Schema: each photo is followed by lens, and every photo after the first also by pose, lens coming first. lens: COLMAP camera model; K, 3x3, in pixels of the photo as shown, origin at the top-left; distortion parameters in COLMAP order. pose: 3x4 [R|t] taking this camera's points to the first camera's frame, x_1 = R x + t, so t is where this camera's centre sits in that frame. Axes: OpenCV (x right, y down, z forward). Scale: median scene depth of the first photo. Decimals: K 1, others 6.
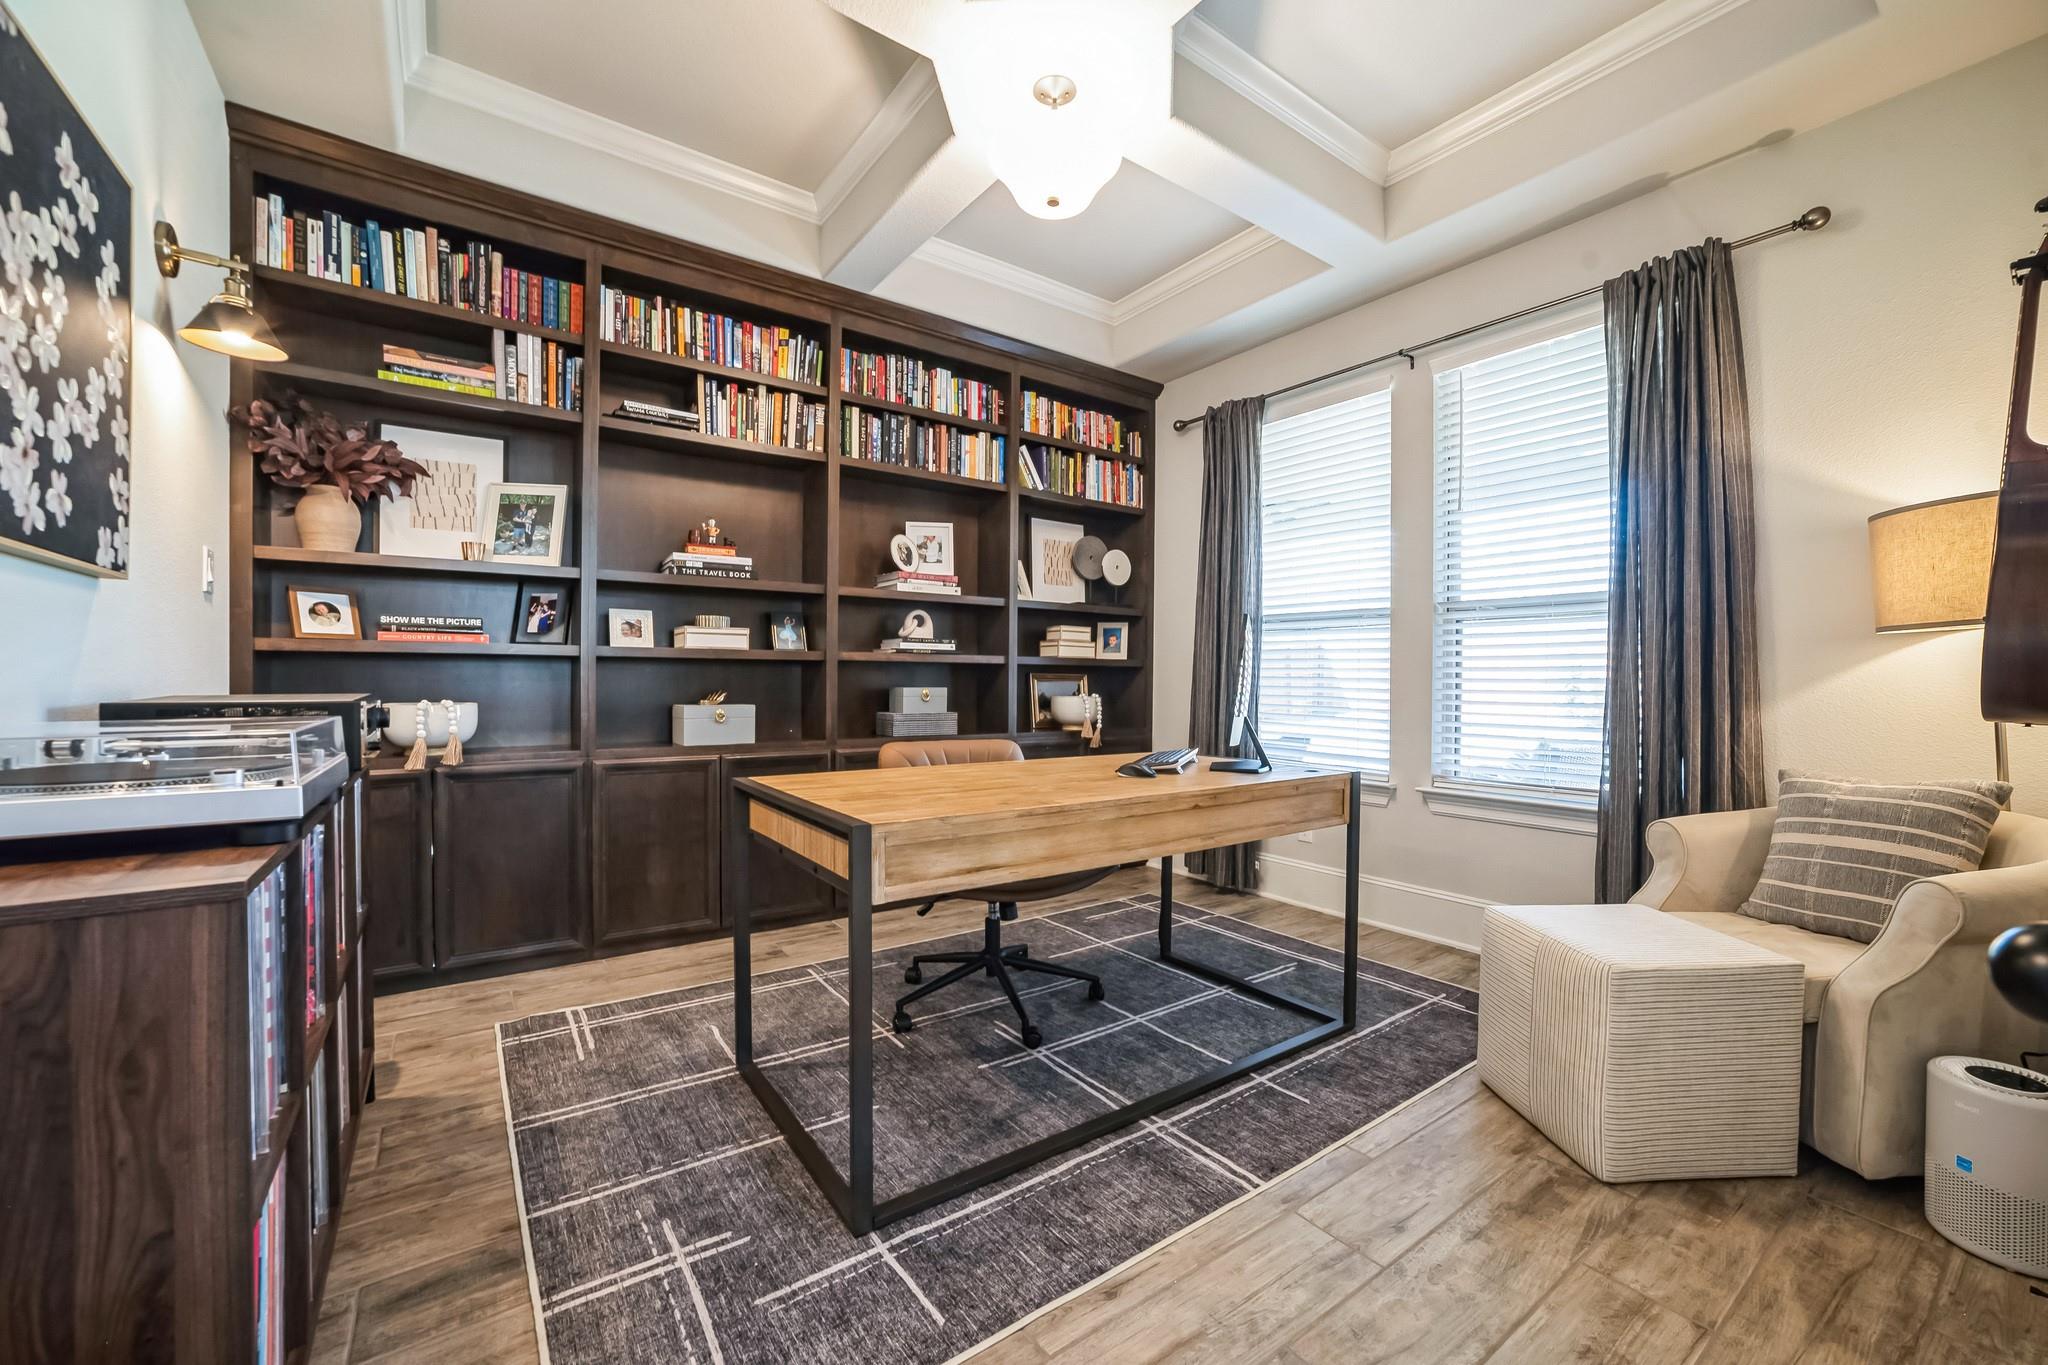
lens RADIAL K [[815.6, 0, 1038.3], [0, 815.6, 689.9], [0, 0, 1]] dist [-0.047927, 0.015273]
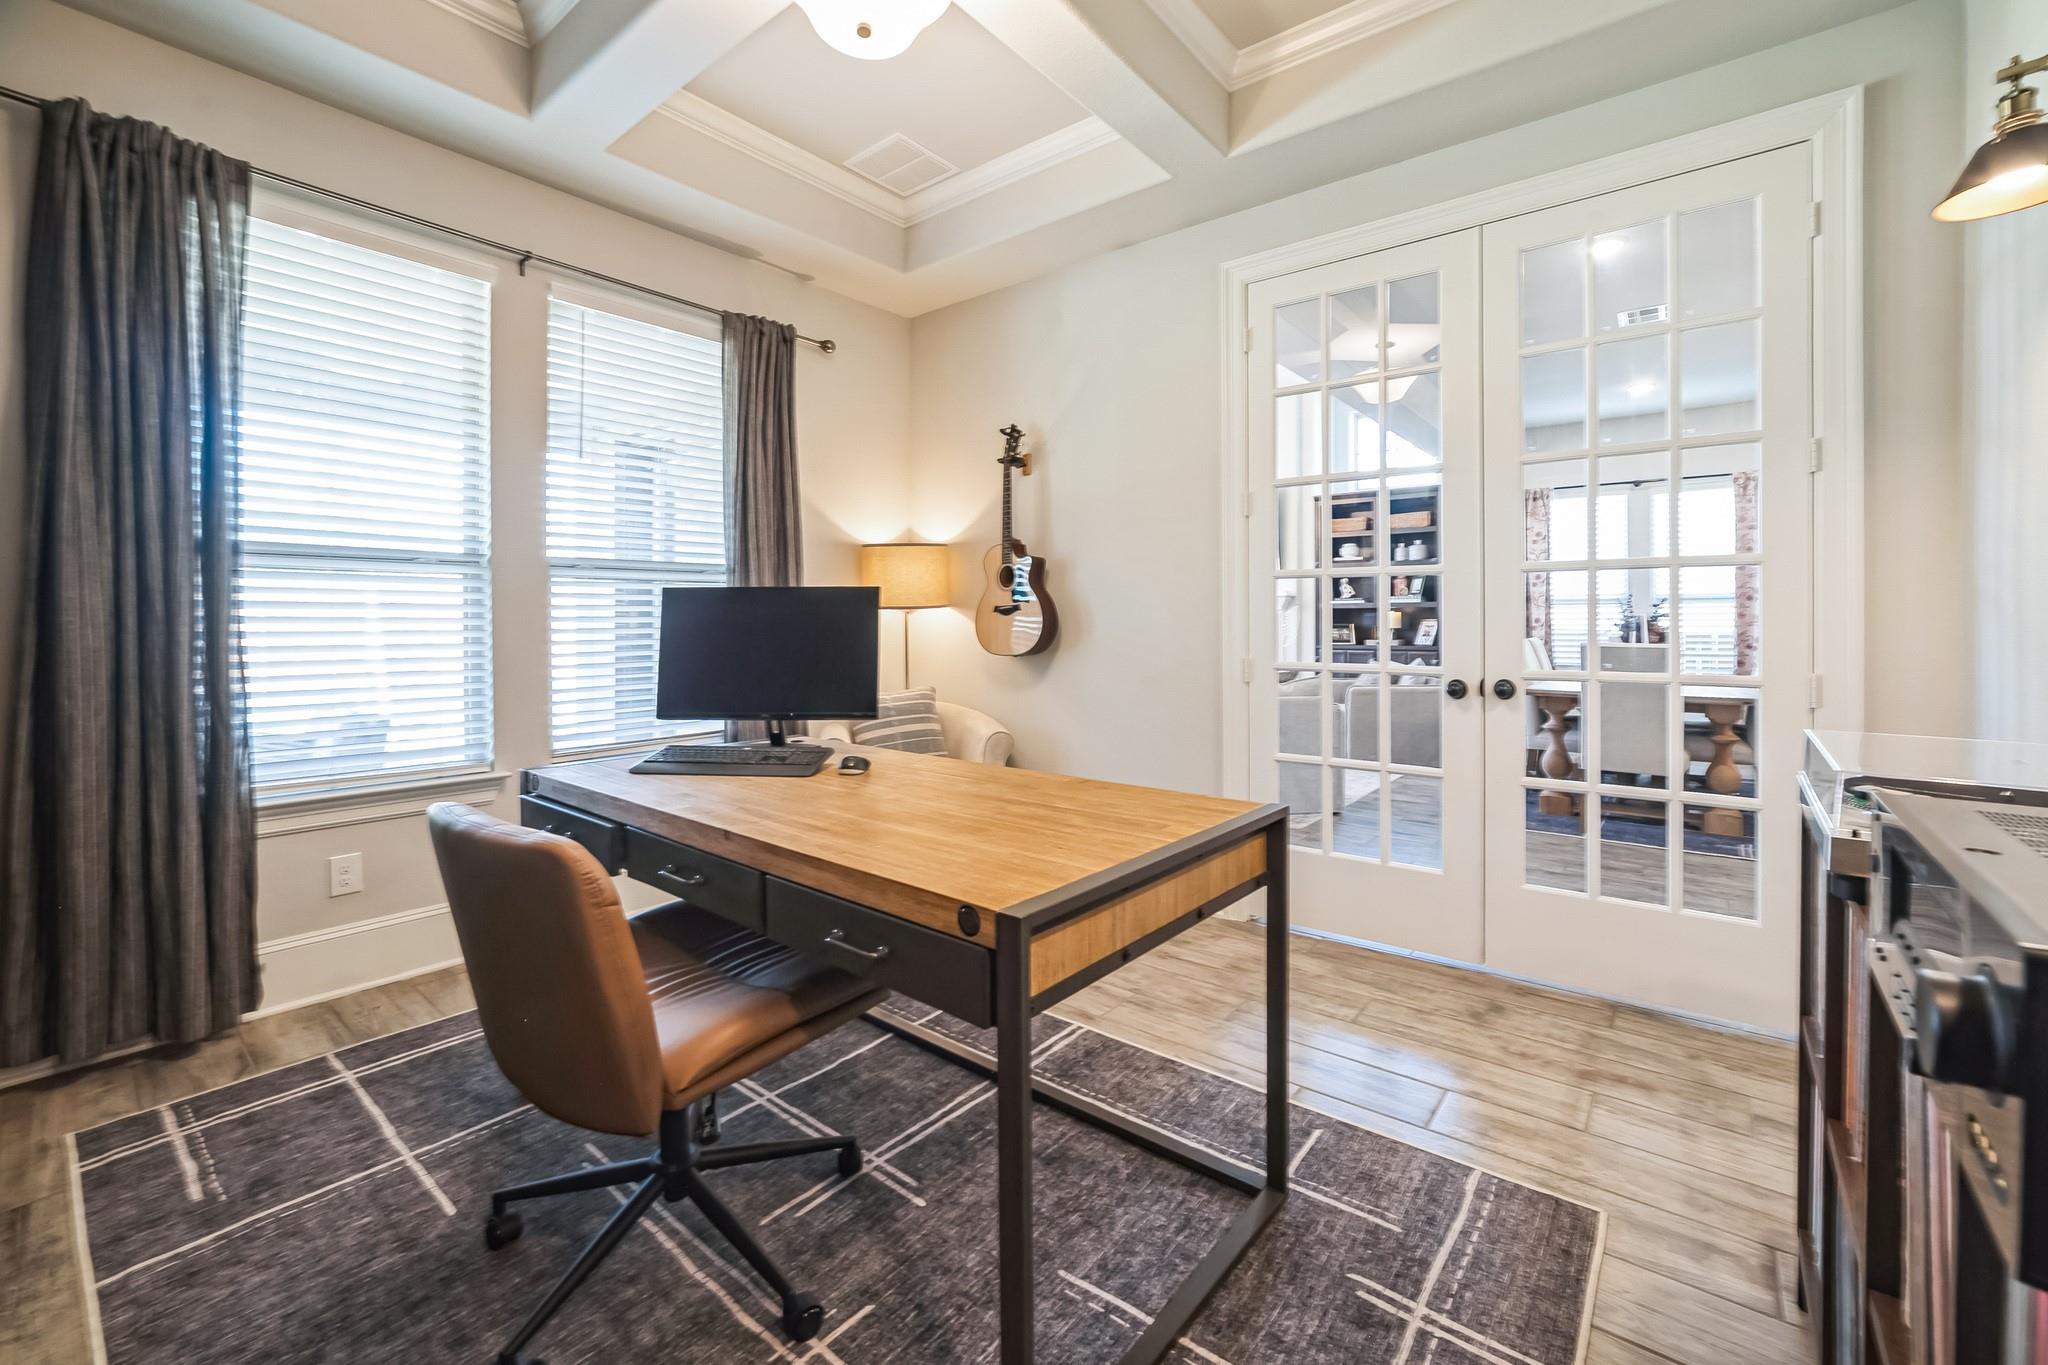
lens RADIAL K [[836.8, 0, 1059.8], [0, 836.8, 623.1], [0, 0, 1]] dist [-0.050762, 0.015457]
pose [[-0.274762, -0.007728, 0.961481, -1.187425], [0.011612, 0.999868, 0.011355, -0.084214], [-0.961442, 0.014285, -0.274636, 1.593088]]
